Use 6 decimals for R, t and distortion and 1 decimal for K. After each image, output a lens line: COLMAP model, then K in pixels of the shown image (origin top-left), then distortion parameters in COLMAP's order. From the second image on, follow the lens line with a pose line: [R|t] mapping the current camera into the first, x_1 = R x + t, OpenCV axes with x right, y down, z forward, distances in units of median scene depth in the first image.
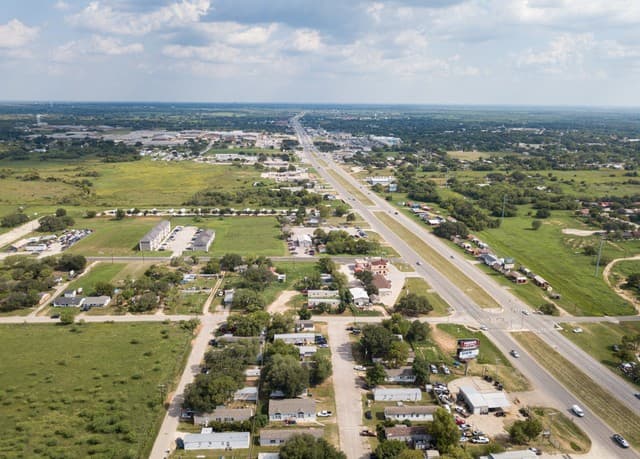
lens RADIAL K [[493.9, 0, 320.0], [0, 493.9, 229.5], [0, 0, 1]] dist [0.008190, -0.011247]
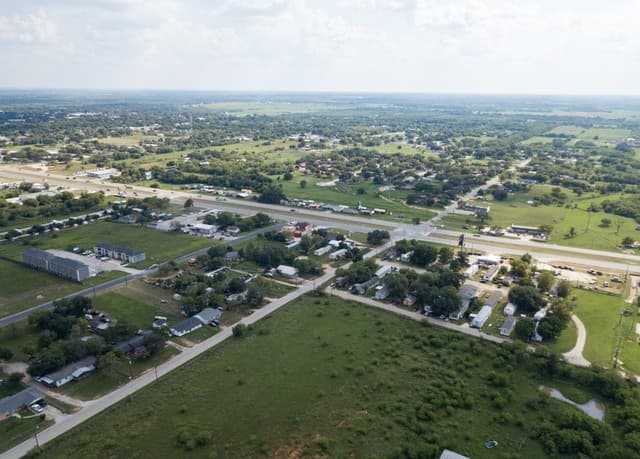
lens RADIAL K [[497.1, 0, 320.0], [0, 497.1, 229.5], [0, 0, 1]] dist [-0.003652, 0.008018]
pose [[0.587164, -0.224670, 0.777664, -0.900572], [0.200444, 0.971145, 0.129225, -0.078104], [-0.784258, 0.080002, 0.615255, 0.222973]]
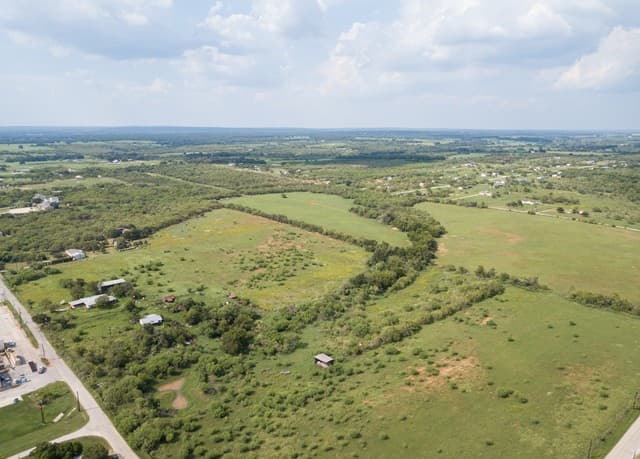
lens RADIAL K [[493.9, 0, 320.0], [0, 493.9, 229.5], [0, 0, 1]] dist [0.008190, -0.011247]
pose [[-0.784282, 0.109993, -0.610576, -0.022836], [-0.171735, 0.907212, 0.384024, -0.240528], [0.596161, 0.406040, -0.692620, 0.896977]]
